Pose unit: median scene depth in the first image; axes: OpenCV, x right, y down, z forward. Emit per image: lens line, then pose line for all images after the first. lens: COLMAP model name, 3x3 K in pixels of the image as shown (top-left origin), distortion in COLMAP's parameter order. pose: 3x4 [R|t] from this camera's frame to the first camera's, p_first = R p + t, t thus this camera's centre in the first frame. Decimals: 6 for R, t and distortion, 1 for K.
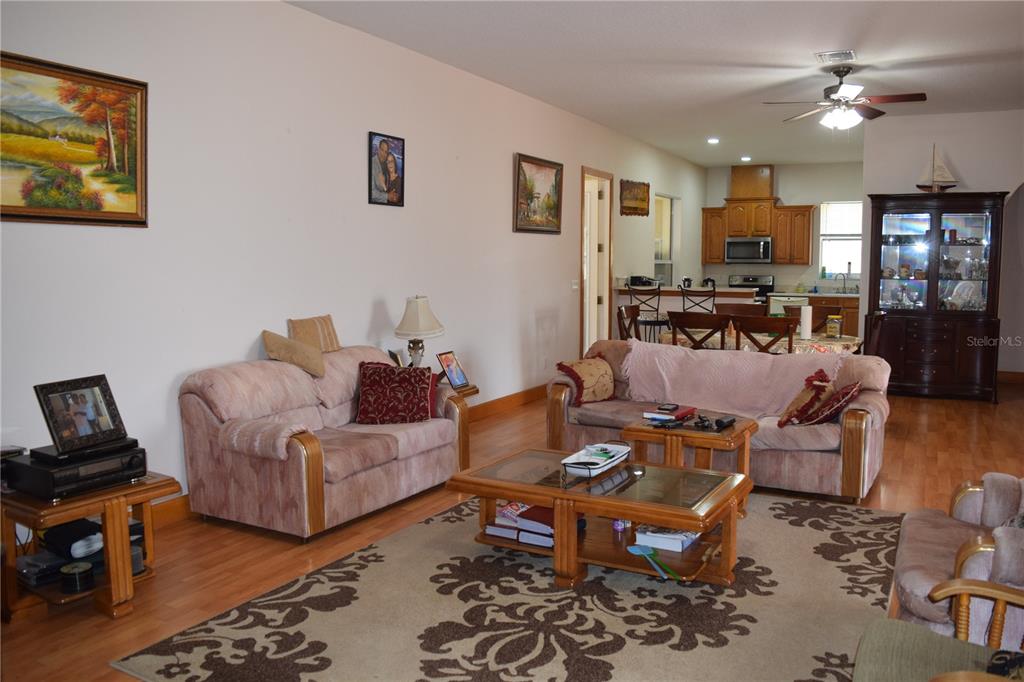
lens RADIAL K [[802.2, 0, 519.2], [0, 802.2, 340.8], [0, 0, 1]] dist [-0.095078, 0.021840]
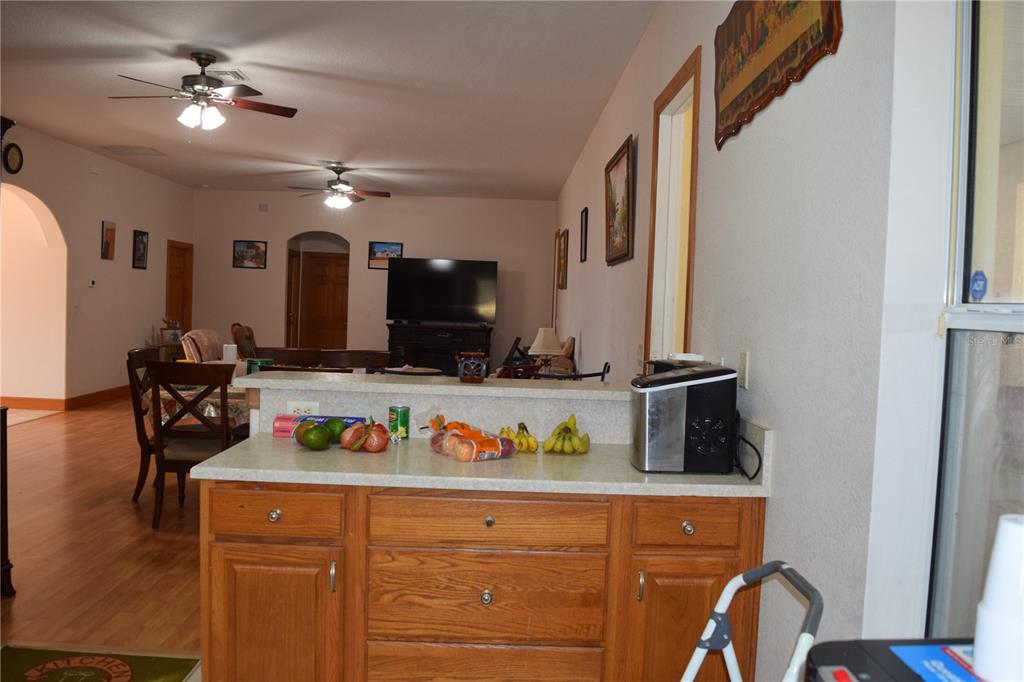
lens RADIAL K [[802.2, 0, 519.2], [0, 802.2, 340.8], [0, 0, 1]] dist [-0.095078, 0.021840]
pose [[-0.875126, -0.009068, -0.483810, 0.725097], [-0.083892, 0.987527, 0.133236, -0.264790], [0.476567, 0.157186, -0.864972, 2.694417]]
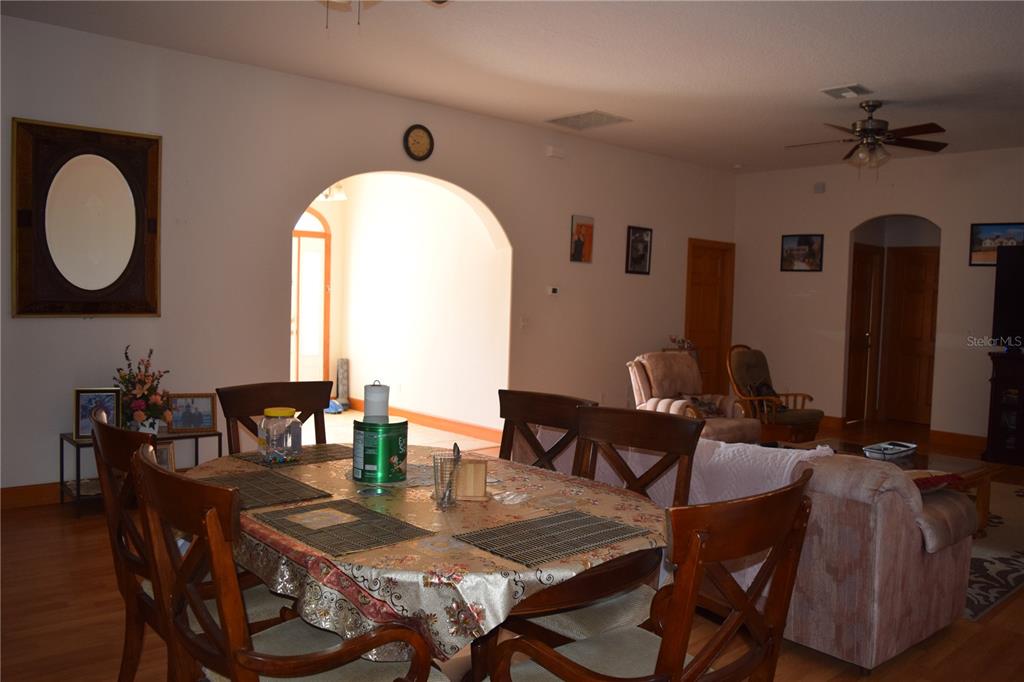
lens RADIAL K [[802.2, 0, 519.2], [0, 802.2, 340.8], [0, 0, 1]] dist [-0.095078, 0.021840]
pose [[-0.939560, -0.043736, 0.339580, 0.203903], [0.006013, 0.989547, 0.144086, -0.191444], [-0.342332, 0.137420, -0.929475, 2.014462]]
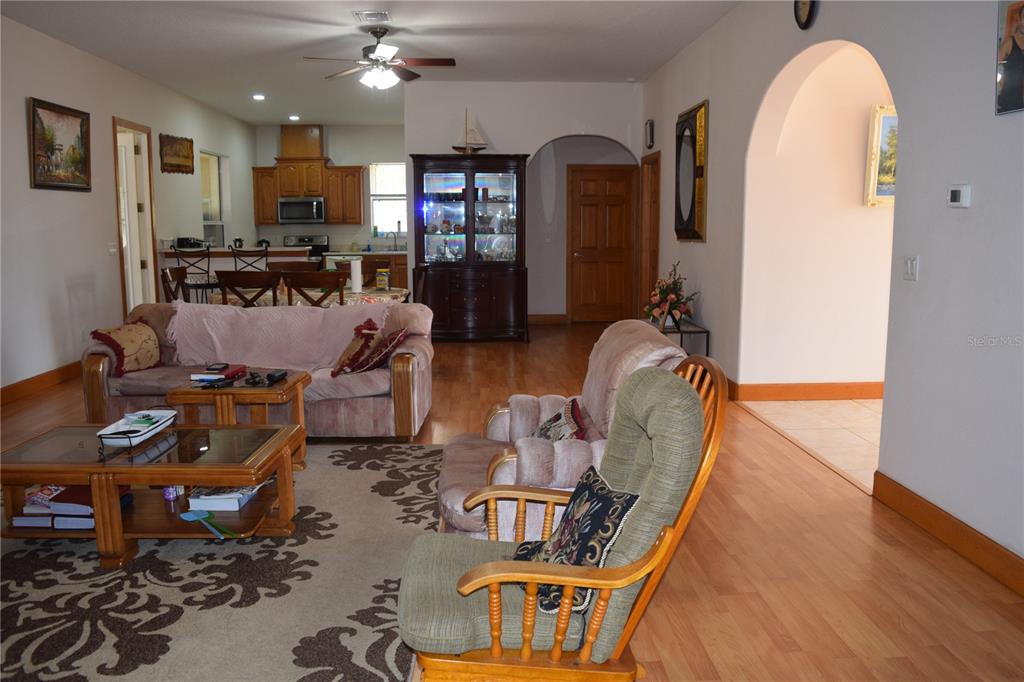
lens RADIAL K [[802.2, 0, 519.2], [0, 802.2, 340.8], [0, 0, 1]] dist [-0.095078, 0.021840]
pose [[0.859892, -0.075690, 0.504833, 0.020796], [0.053374, 0.996857, 0.058548, 0.015601], [-0.507678, -0.023400, 0.861229, -0.003127]]
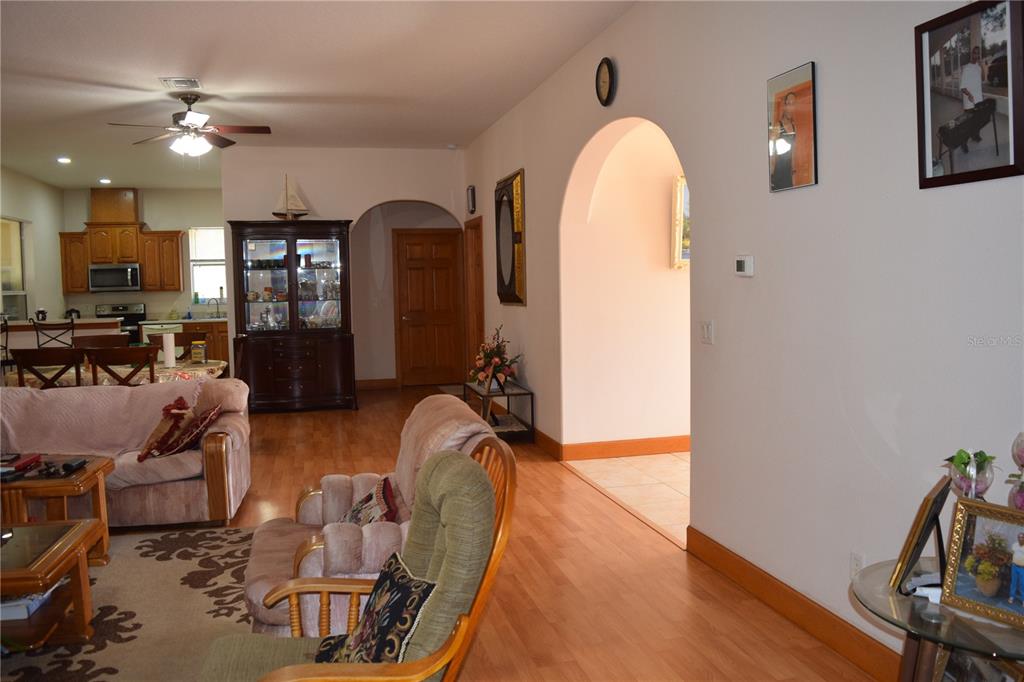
lens RADIAL K [[802.2, 0, 519.2], [0, 802.2, 340.8], [0, 0, 1]] dist [-0.095078, 0.021840]
pose [[0.739284, -0.064152, 0.670330, 0.042755], [0.084999, 0.996380, 0.001613, 0.000679], [-0.668007, 0.055785, 0.742061, -0.020162]]
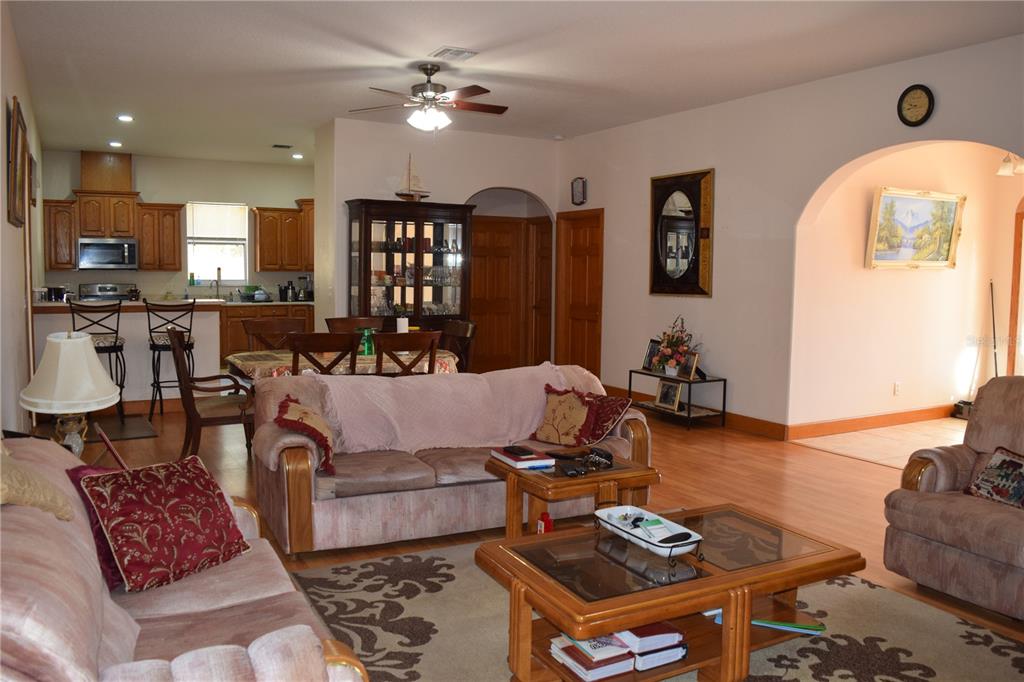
lens RADIAL K [[802.2, 0, 519.2], [0, 802.2, 340.8], [0, 0, 1]] dist [-0.095078, 0.021840]
pose [[0.538777, -0.066341, 0.839832, -0.502795], [0.070012, 0.996972, 0.033839, -0.057655], [-0.839534, 0.040567, 0.541790, 0.562466]]
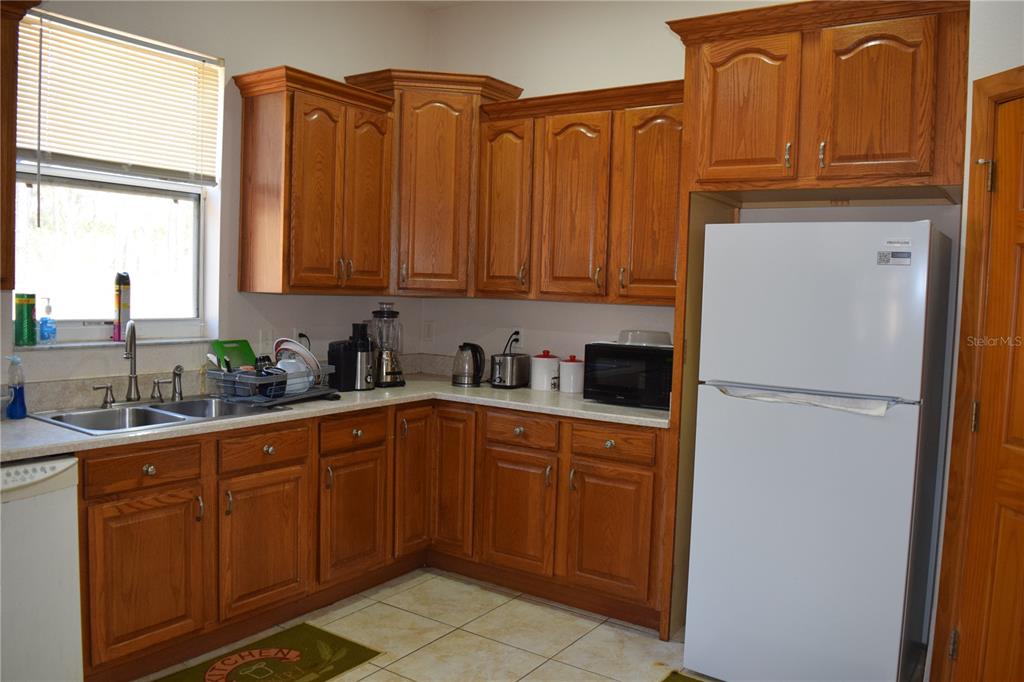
lens RADIAL K [[802.2, 0, 519.2], [0, 802.2, 340.8], [0, 0, 1]] dist [-0.095078, 0.021840]
pose [[0.110876, -0.062472, 0.991869, 0.513438], [0.064321, 0.996381, 0.055566, -0.237354], [-0.991751, 0.057637, 0.114493, 2.370965]]
